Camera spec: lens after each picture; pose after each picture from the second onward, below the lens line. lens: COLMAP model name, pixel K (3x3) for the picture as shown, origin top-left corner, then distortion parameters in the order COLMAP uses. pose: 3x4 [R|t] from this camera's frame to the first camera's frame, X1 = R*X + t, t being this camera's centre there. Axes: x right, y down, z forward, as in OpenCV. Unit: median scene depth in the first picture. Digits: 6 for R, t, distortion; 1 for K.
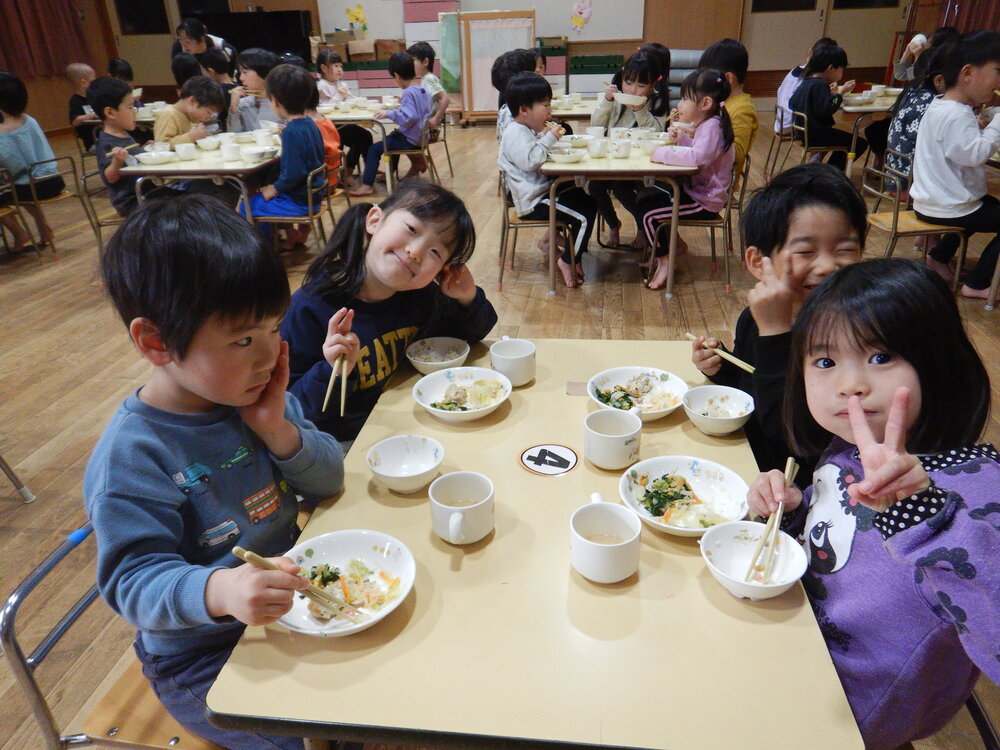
lens RADIAL K [[709.8, 0, 498.5], [0, 709.8, 373.7], [0, 0, 1]] dist [0.013622, -0.004292]
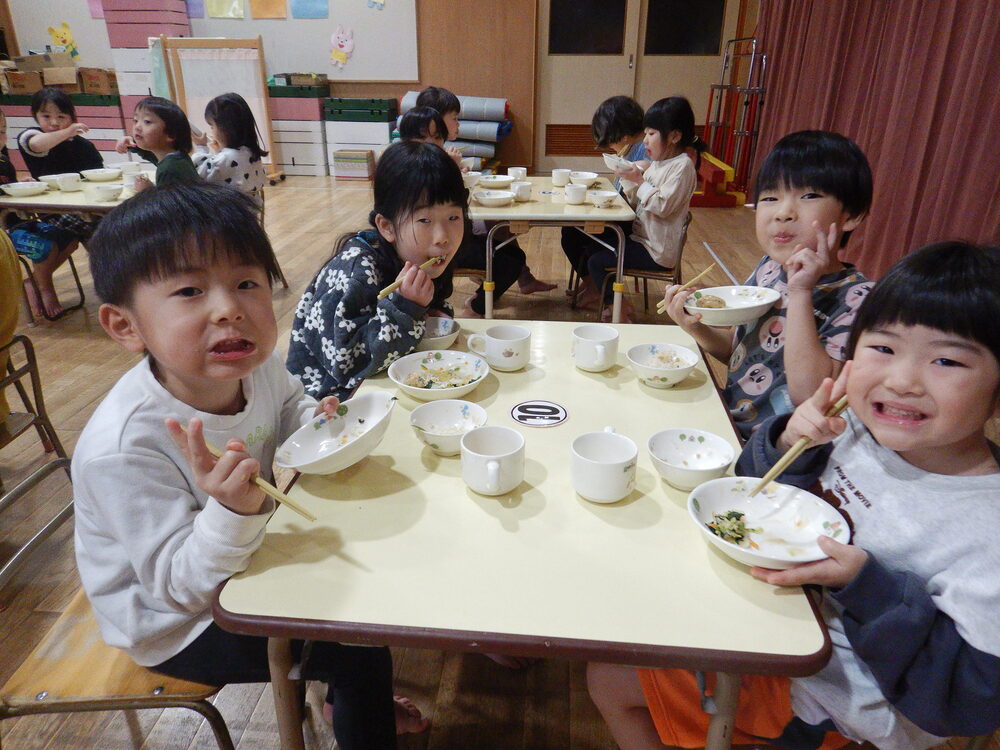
lens RADIAL K [[709.8, 0, 491.9], [0, 709.8, 367.0], [0, 0, 1]] dist [0.013622, -0.004292]
pose [[0.997478, 0.009357, 0.070359, 0.232378], [-0.006243, 0.998997, -0.044351, -0.111216], [-0.070704, 0.043800, 0.996535, 0.205726]]
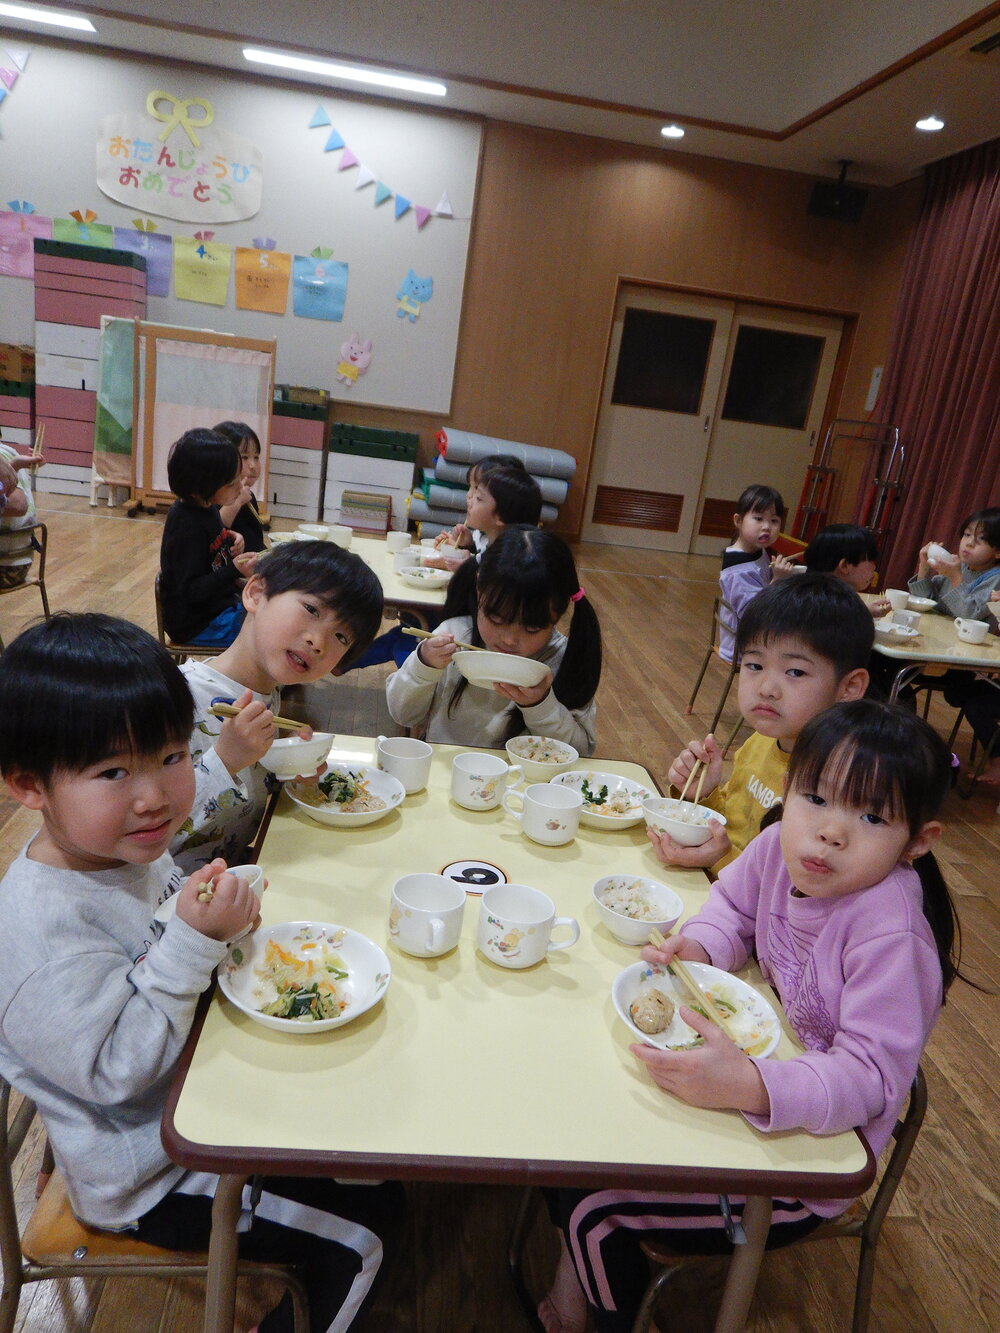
lens RADIAL K [[946.2, 0, 496.2], [0, 946.2, 667.1], [0, 0, 1]] dist [0.013622, -0.004292]
pose [[0.954757, 0.078375, 0.286872, 0.019620], [-0.034467, 0.987309, -0.155027, -0.123188], [-0.295382, 0.138125, 0.945342, 0.230844]]
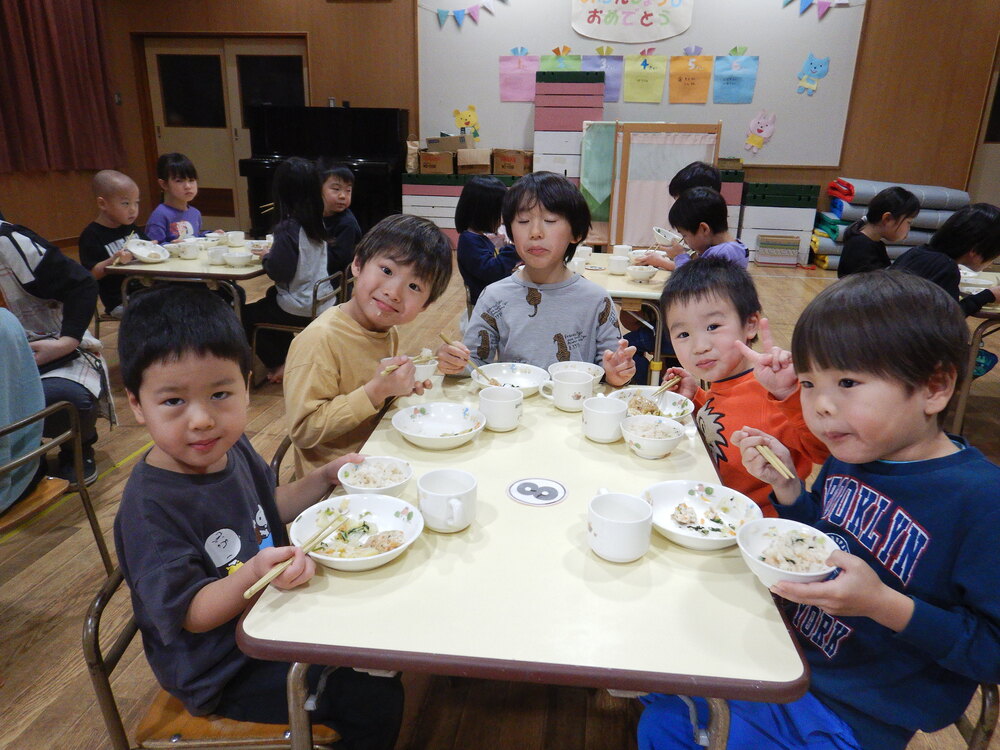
lens RADIAL K [[709.8, 0, 499.9], [0, 709.8, 378.5], [0, 0, 1]] dist [0.013622, -0.004292]
pose [[0.998580, 0.052759, 0.007332, -0.160889], [-0.051357, 0.990145, -0.130292, -0.122345], [-0.014133, 0.129731, 0.991449, 0.266973]]
